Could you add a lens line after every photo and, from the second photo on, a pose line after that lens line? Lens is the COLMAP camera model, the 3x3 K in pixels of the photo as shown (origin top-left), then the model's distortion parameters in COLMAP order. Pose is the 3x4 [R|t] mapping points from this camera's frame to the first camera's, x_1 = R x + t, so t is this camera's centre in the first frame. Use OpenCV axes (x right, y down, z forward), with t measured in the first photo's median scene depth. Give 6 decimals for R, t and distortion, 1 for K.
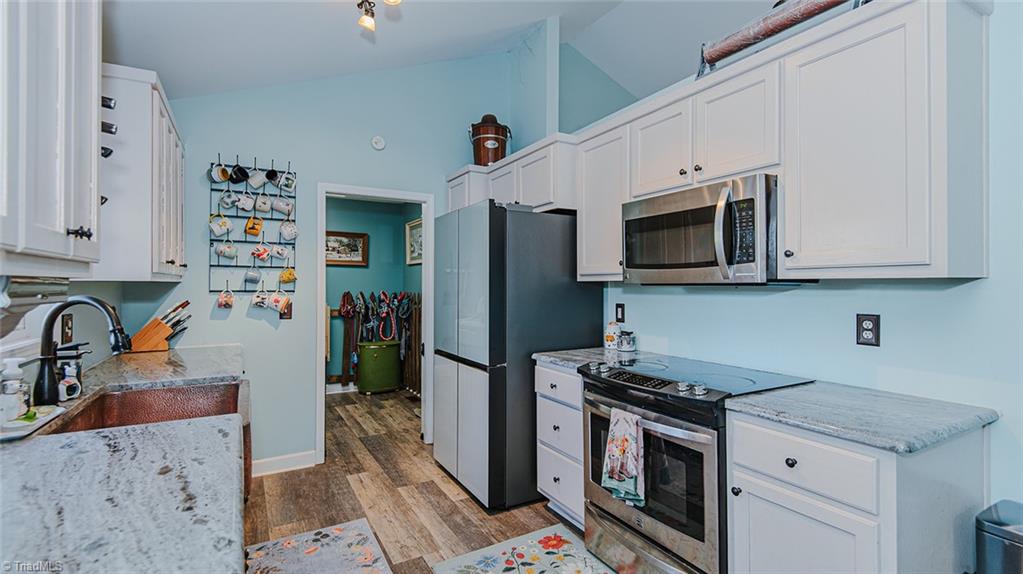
lens RADIAL K [[467.9, 0, 515.6], [0, 467.9, 284.2], [0, 0, 1]] dist [0.008066, -0.002333]
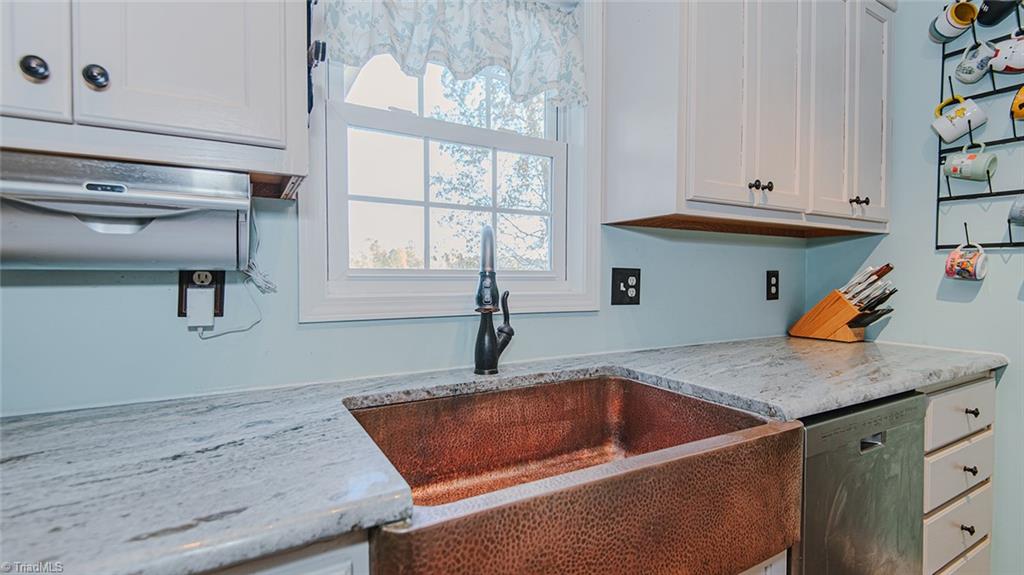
lens RADIAL K [[468.4, 0, 512.1], [0, 468.4, 286.1], [0, 0, 1]] dist [0.008066, -0.002333]
pose [[0.005293, 0.017331, -0.999836, -0.104076], [-0.000622, 0.999850, 0.017328, 0.049992], [0.999986, 0.000530, 0.005303, 0.496096]]
